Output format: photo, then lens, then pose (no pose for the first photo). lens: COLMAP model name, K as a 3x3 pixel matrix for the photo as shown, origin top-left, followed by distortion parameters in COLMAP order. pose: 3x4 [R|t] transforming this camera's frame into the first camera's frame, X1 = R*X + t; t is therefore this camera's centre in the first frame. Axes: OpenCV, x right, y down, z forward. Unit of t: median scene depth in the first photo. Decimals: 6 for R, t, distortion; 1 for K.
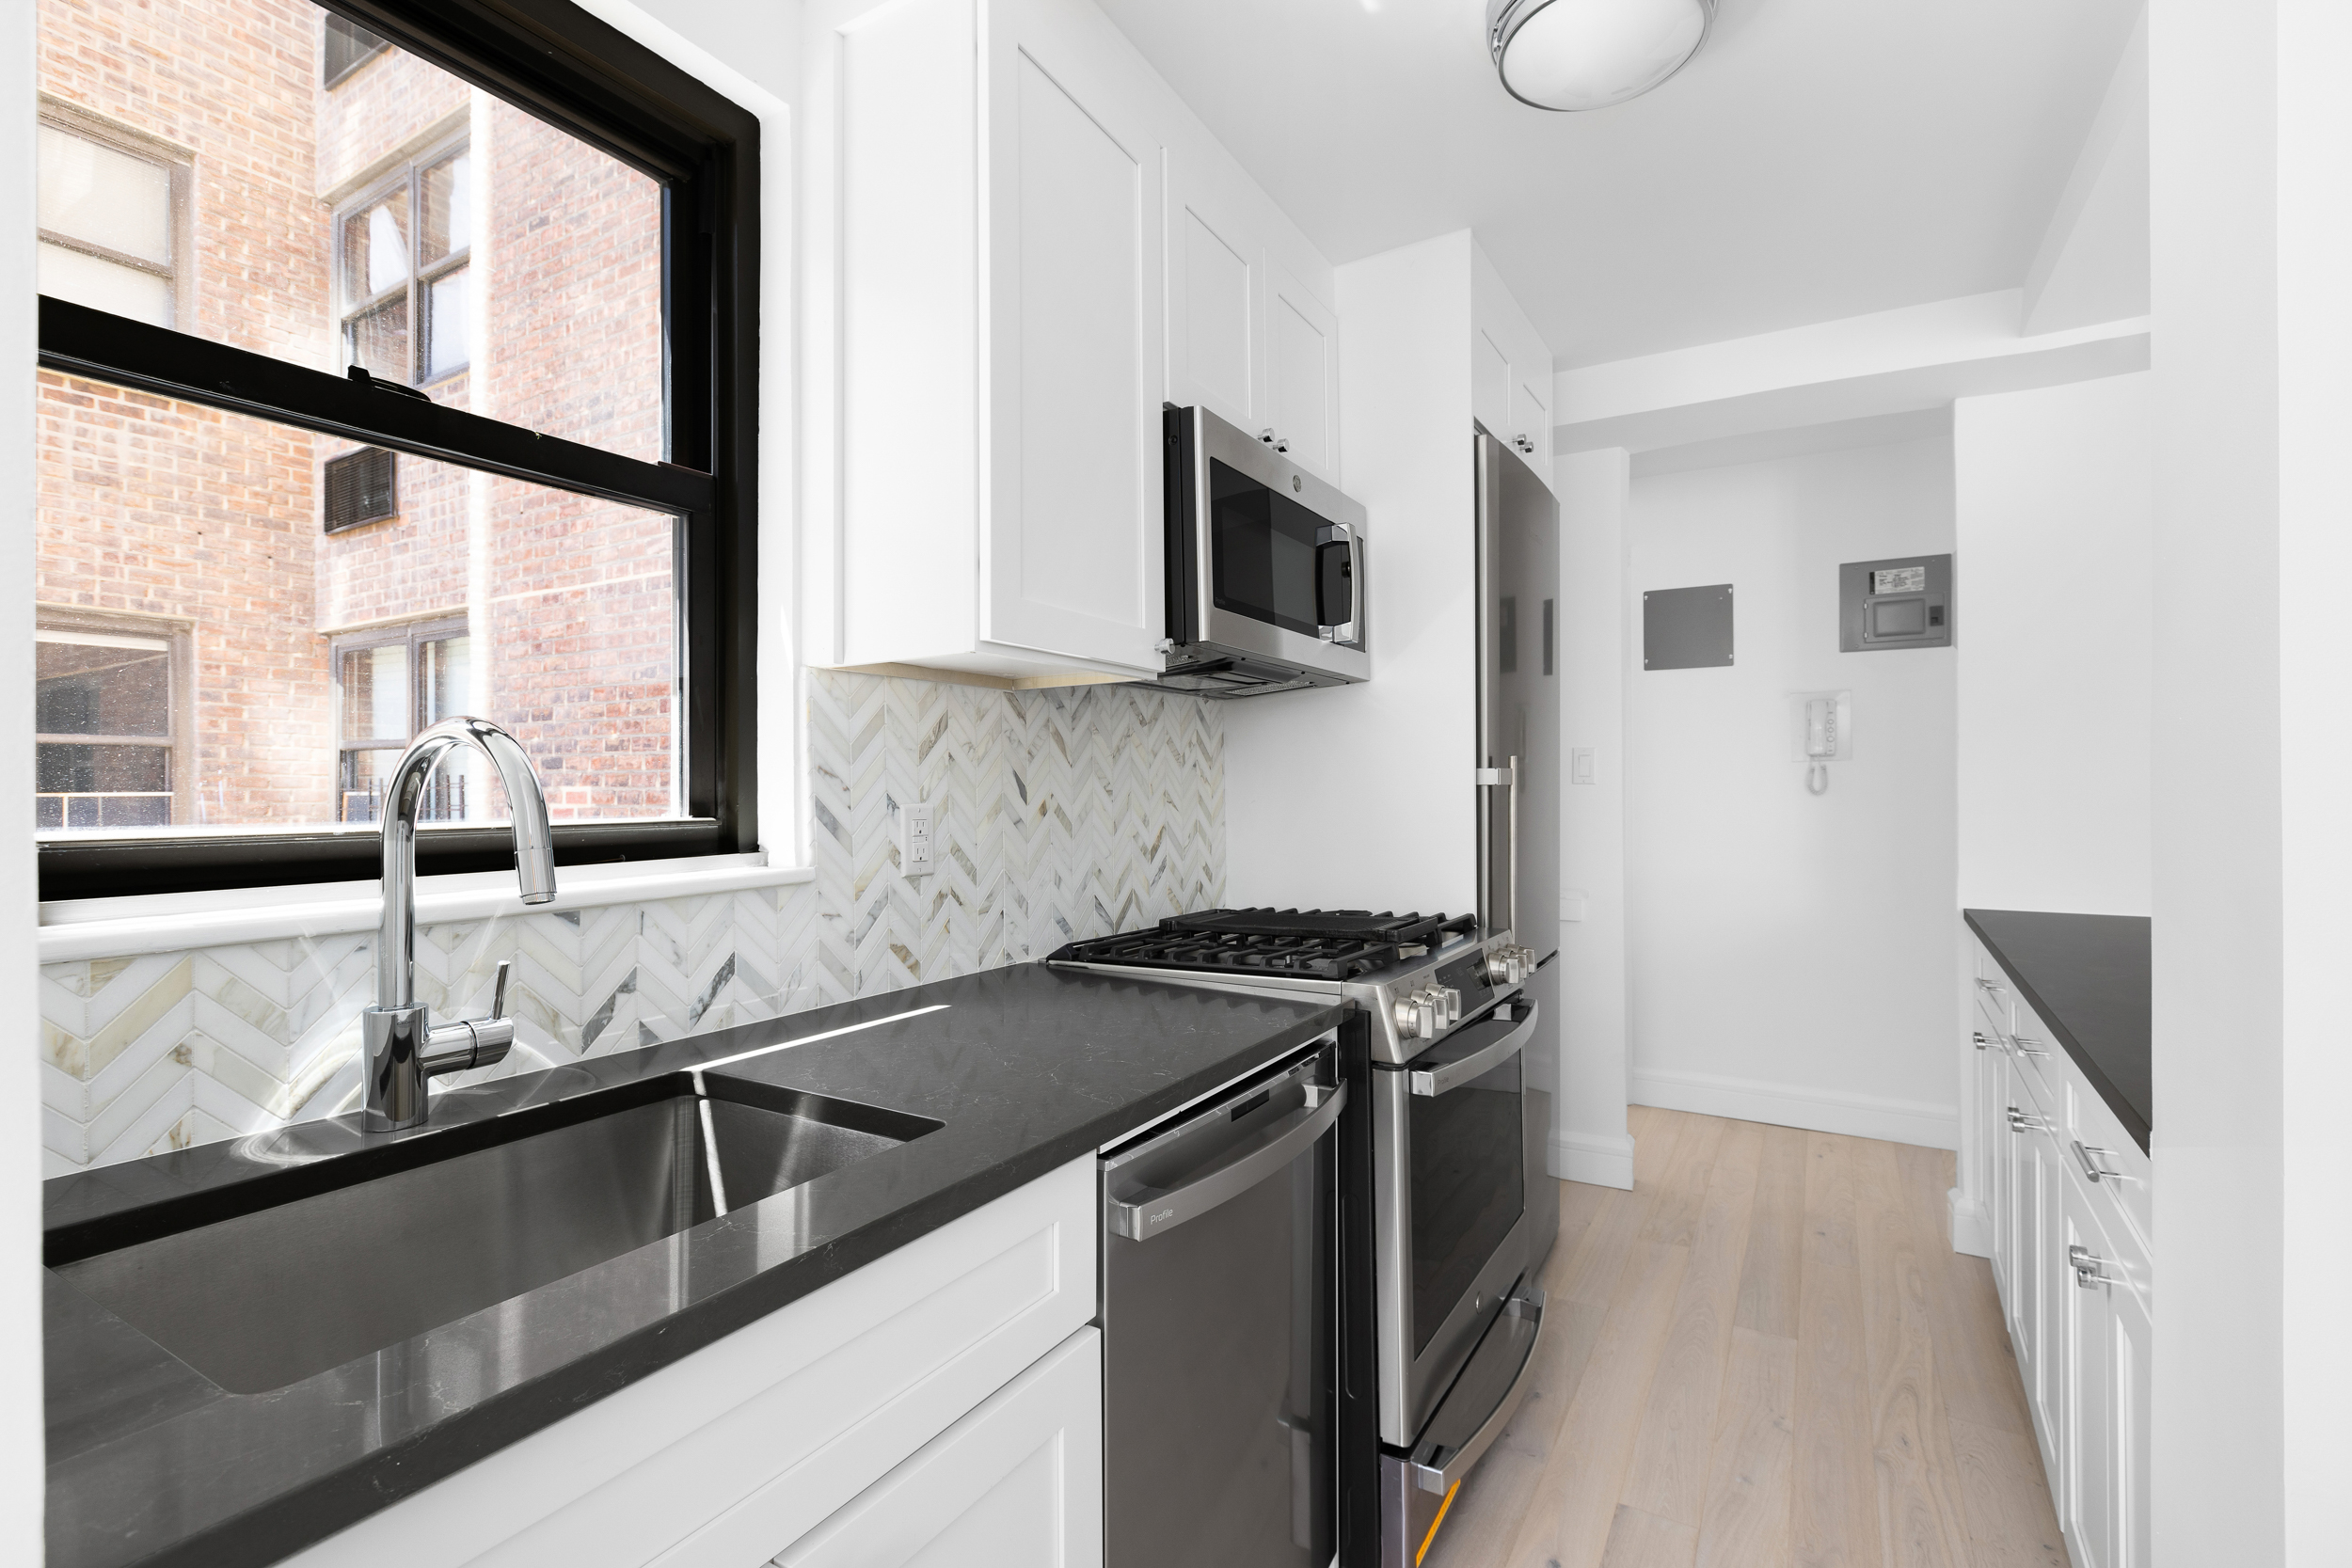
lens RADIAL K [[1053.6, 0, 1181.9], [0, 1053.6, 786.0], [0, 0, 1]] dist [0.009610, -0.000961]
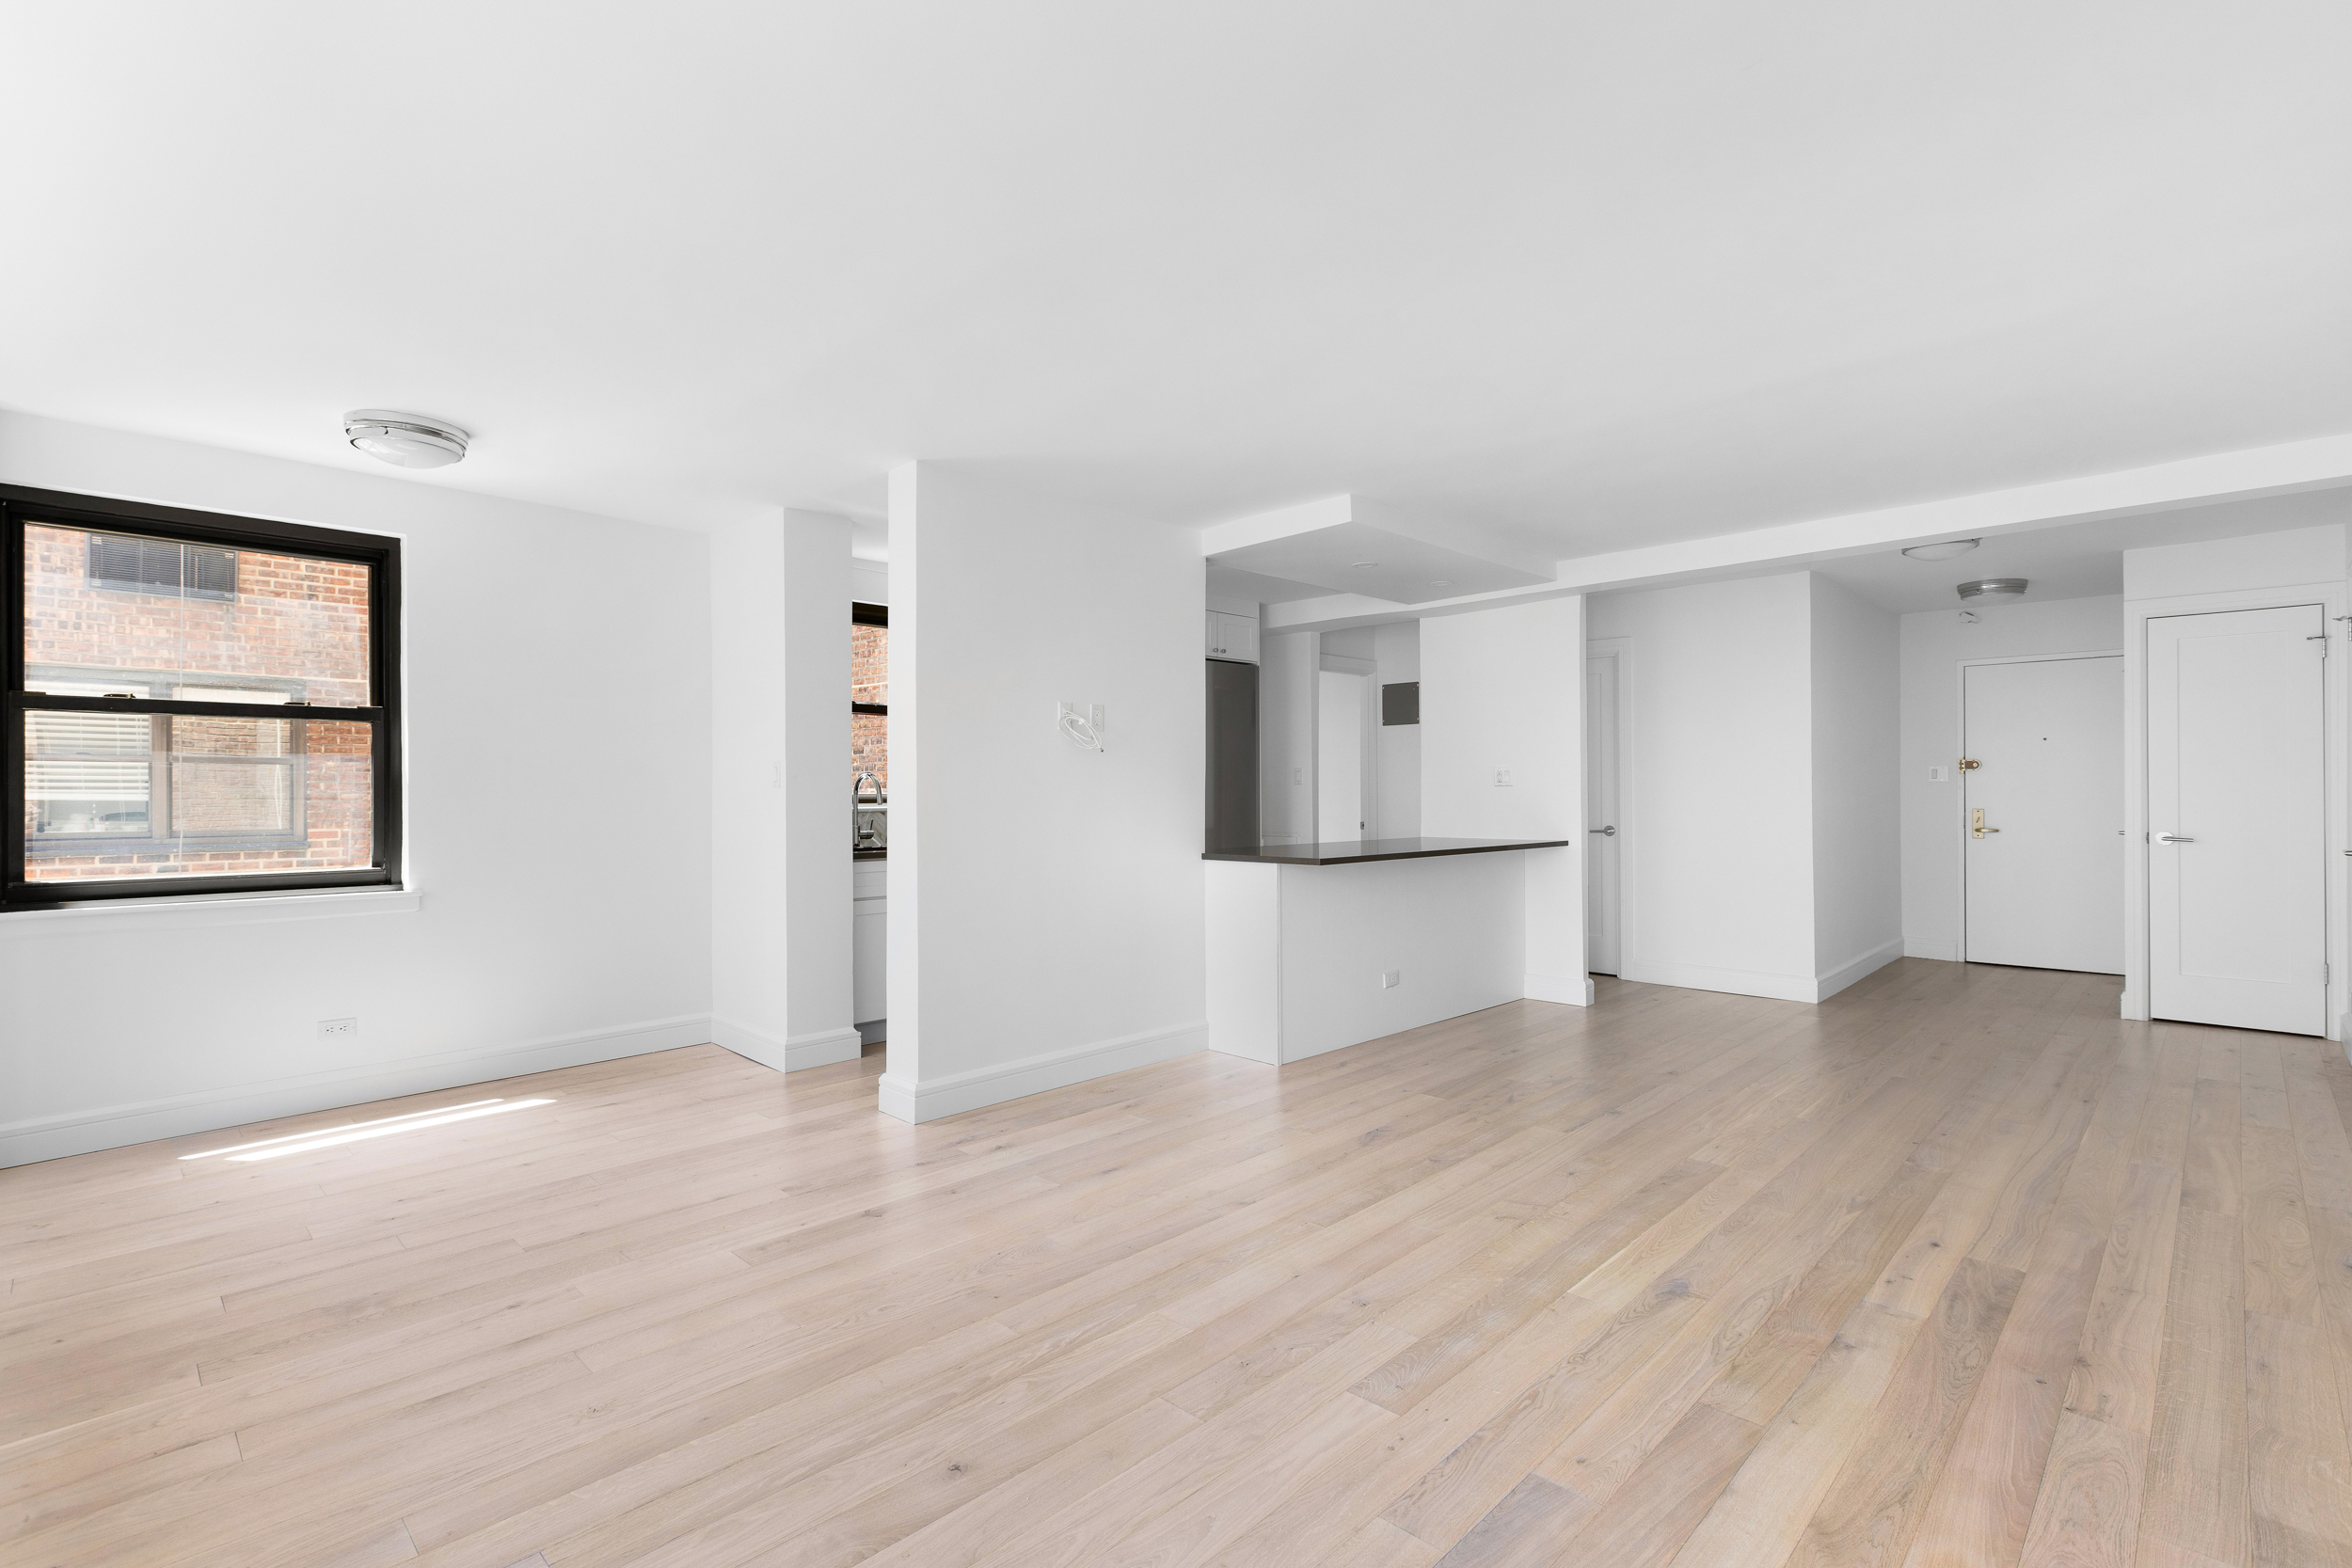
lens RADIAL K [[1053.6, 0, 1190.6], [0, 1053.6, 800.4], [0, 0, 1]] dist [0.009610, -0.000961]
pose [[0.971242, -0.001717, -0.238089, 1.219863], [0.003077, 0.999981, 0.005338, 0.029865], [0.238075, -0.005917, 0.971229, -2.006880]]
